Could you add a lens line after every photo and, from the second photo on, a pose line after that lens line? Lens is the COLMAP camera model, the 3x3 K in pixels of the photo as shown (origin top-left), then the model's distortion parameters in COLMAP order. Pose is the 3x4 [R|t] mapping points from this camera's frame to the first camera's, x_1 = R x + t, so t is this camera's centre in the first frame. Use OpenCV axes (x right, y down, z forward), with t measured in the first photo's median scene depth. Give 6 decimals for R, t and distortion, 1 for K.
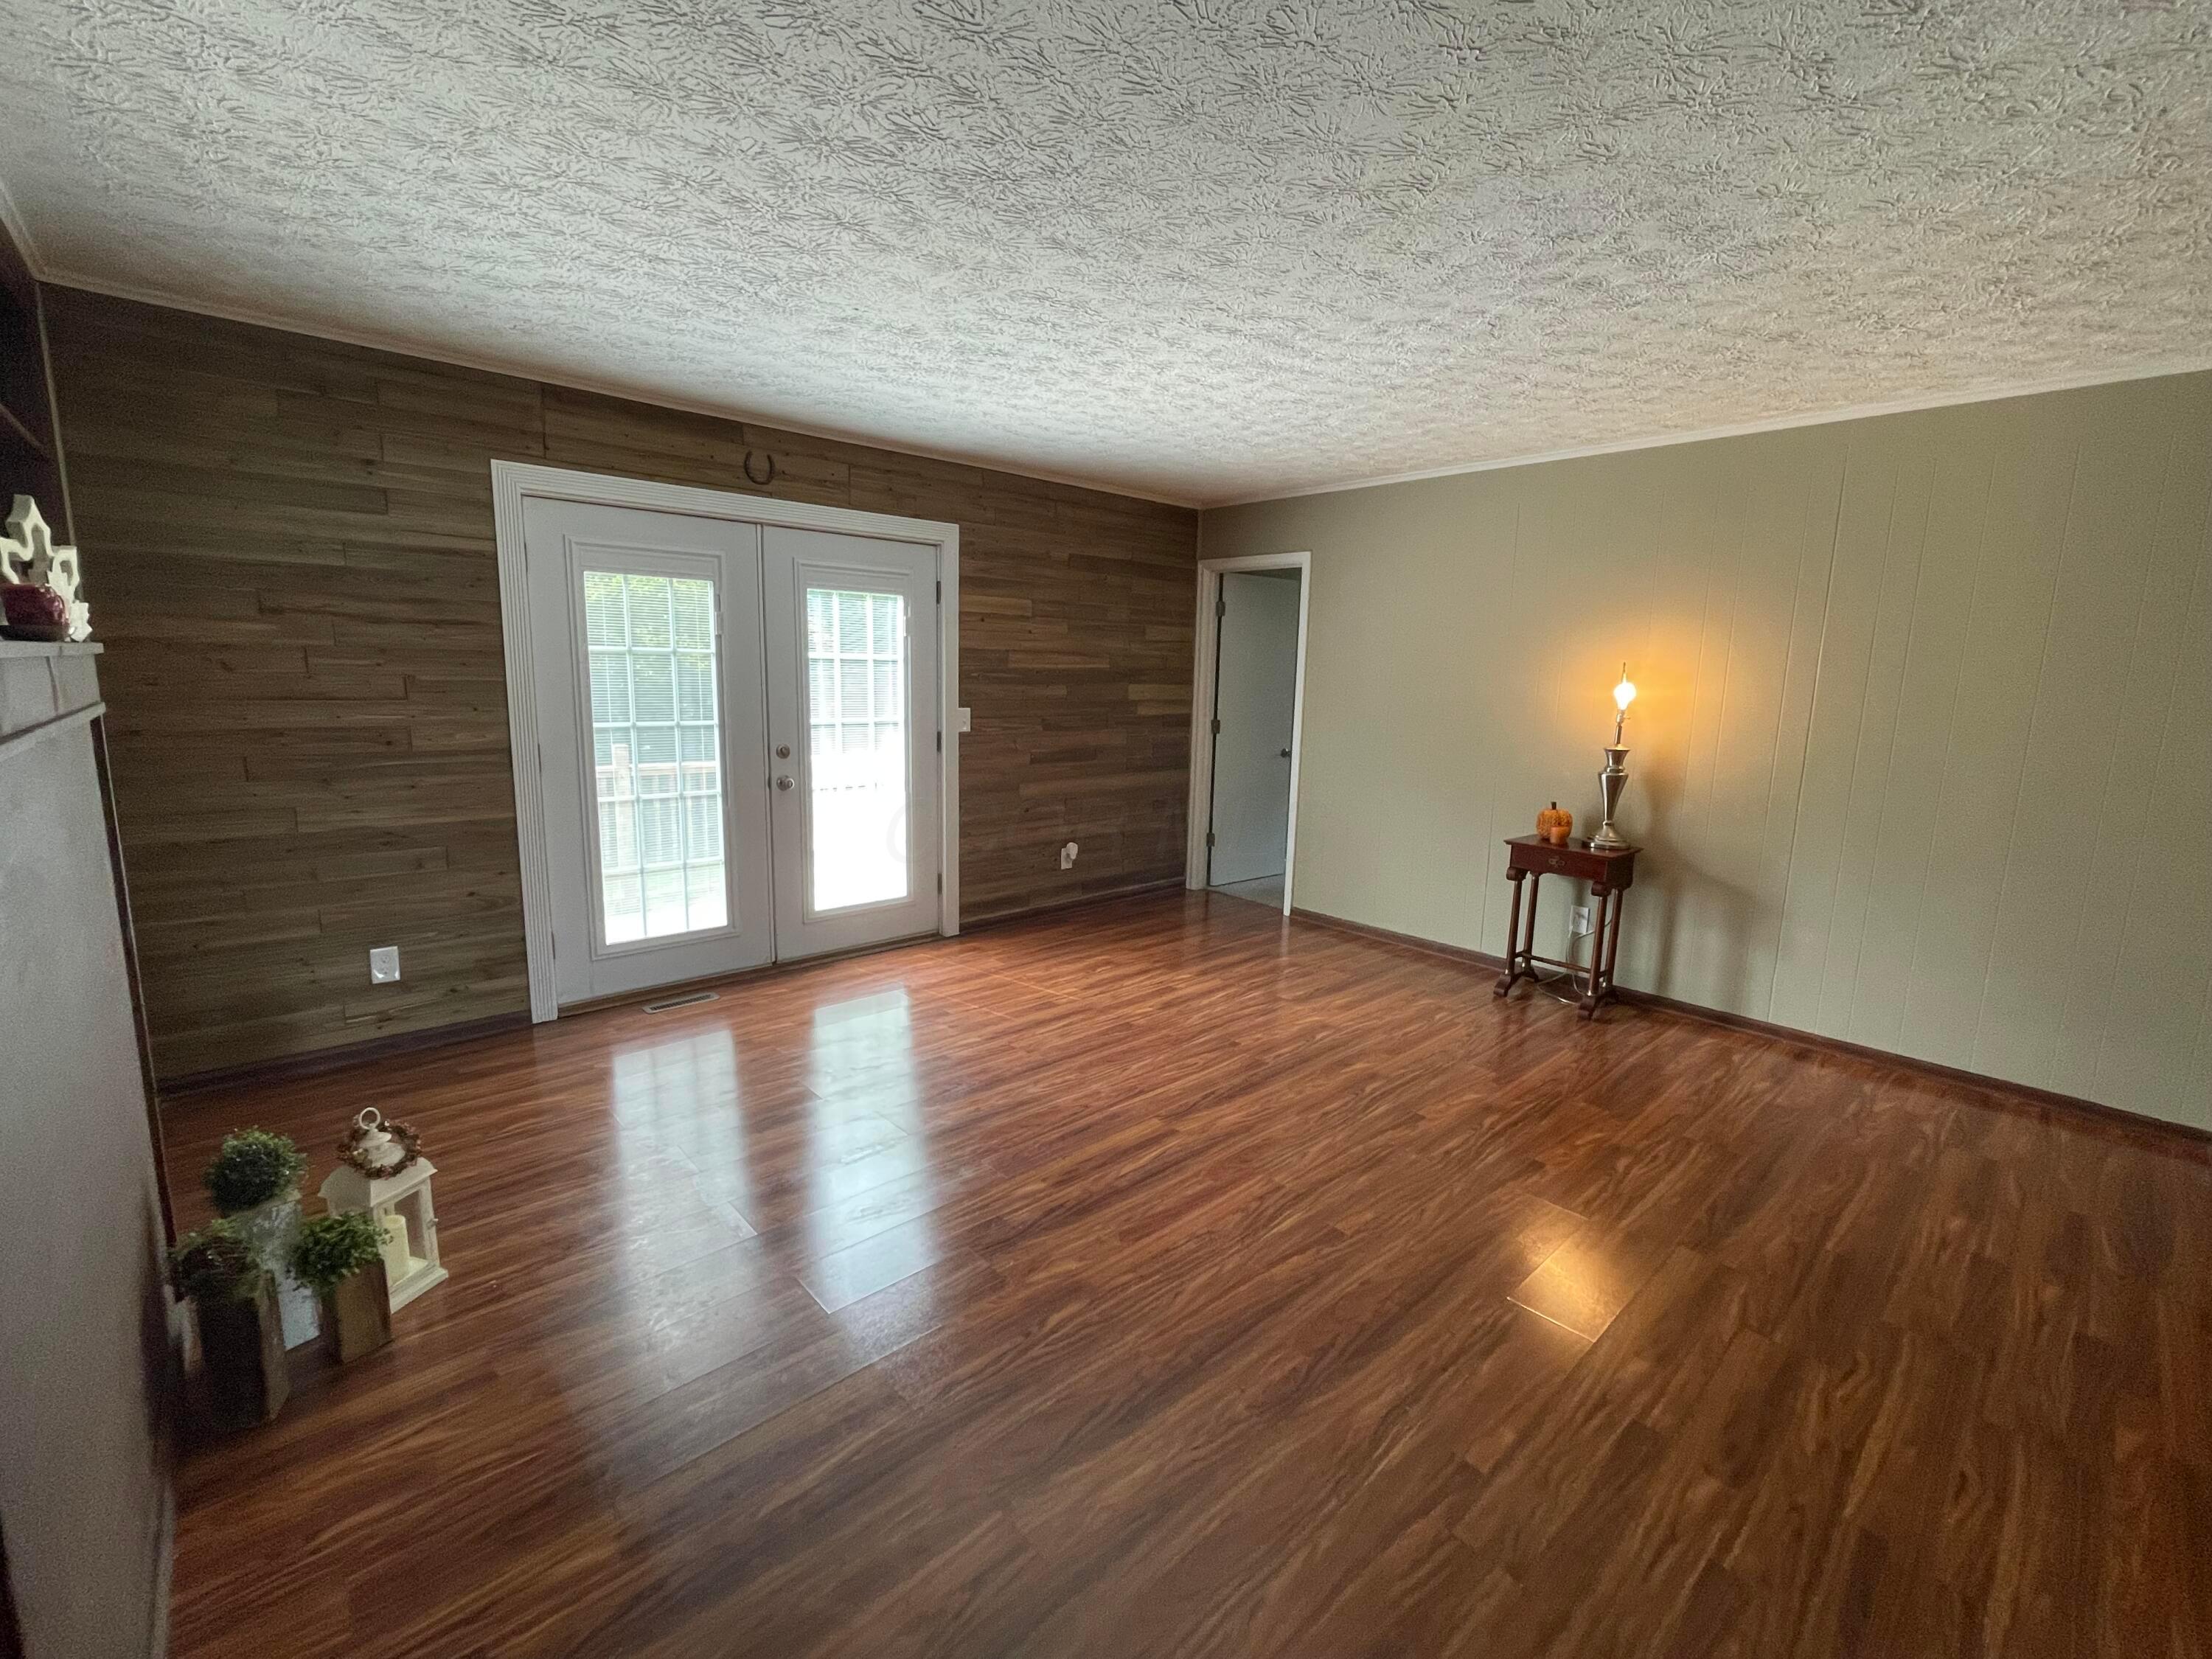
lens RADIAL K [[939.9, 0, 1103.3], [0, 939.9, 814.3], [0, 0, 1]] dist [0.000117, -0.000032]
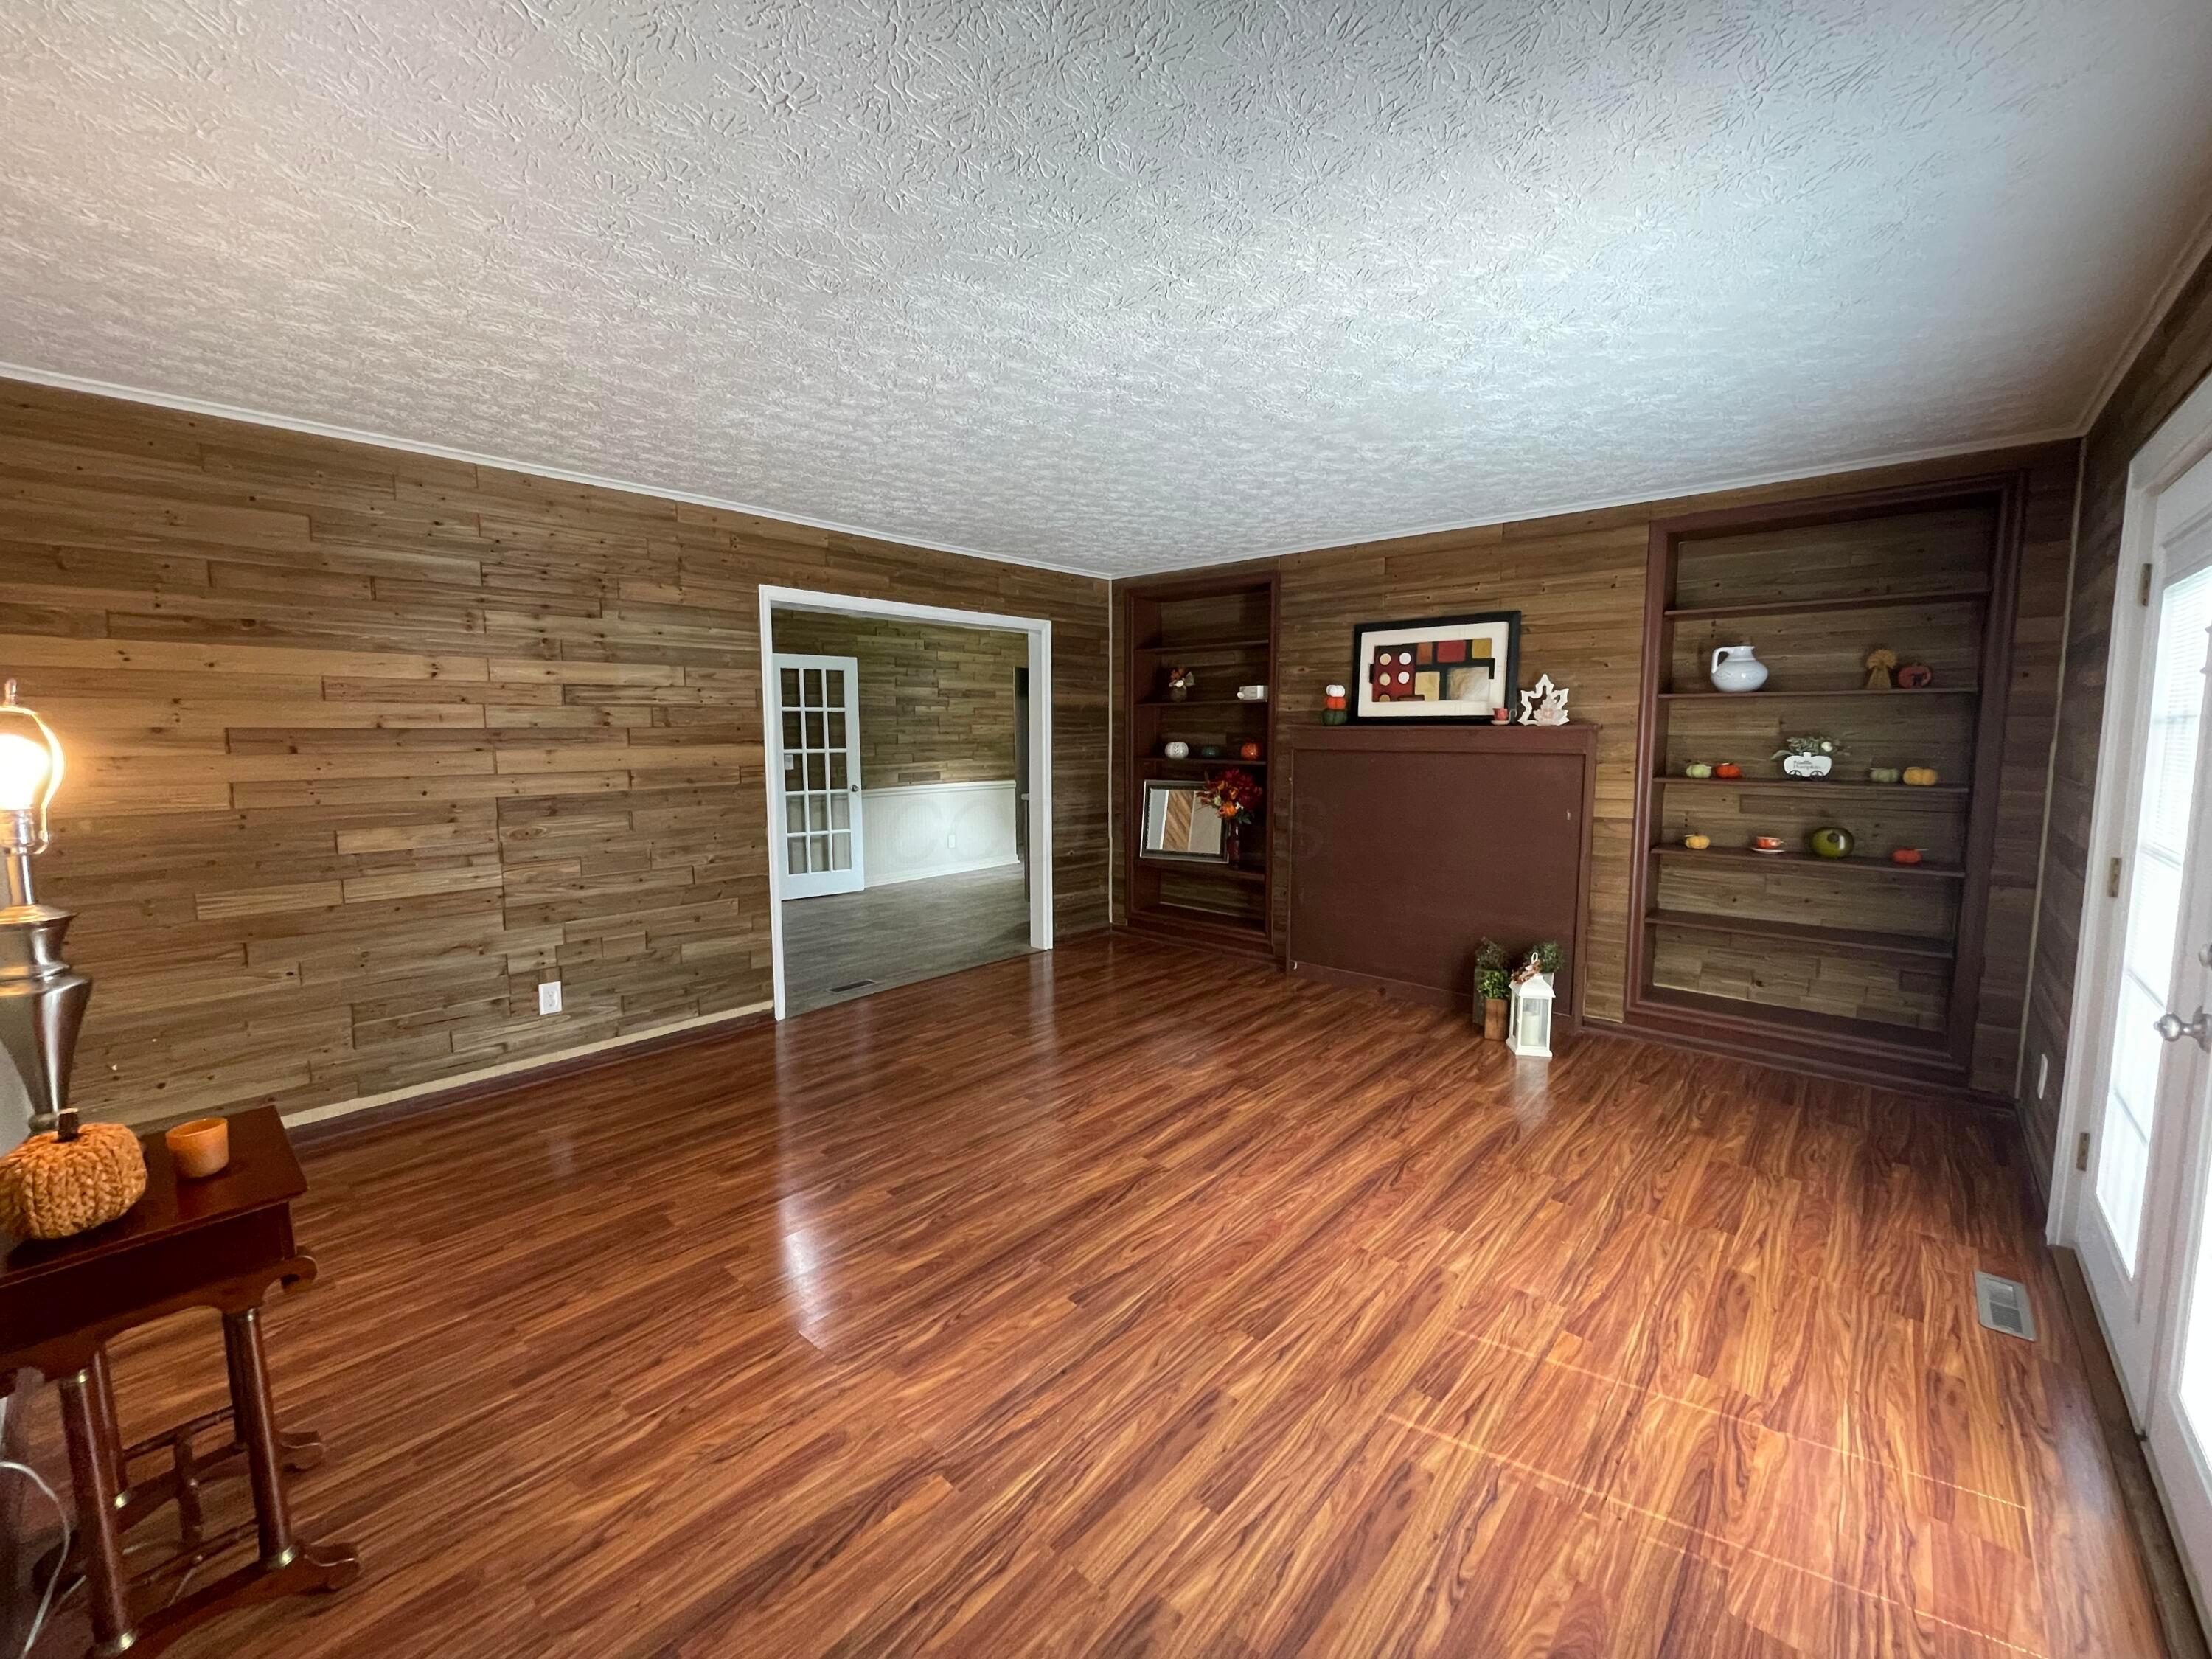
lens RADIAL K [[889.4, 0, 1103.1], [0, 889.4, 823.4], [0, 0, 1]] dist [-0.000553, -0.000328]
pose [[-0.994469, -0.010919, -0.104466, 0.187762], [-0.037887, 0.964916, 0.259810, -0.228916], [0.097964, 0.262330, -0.959993, 1.487099]]
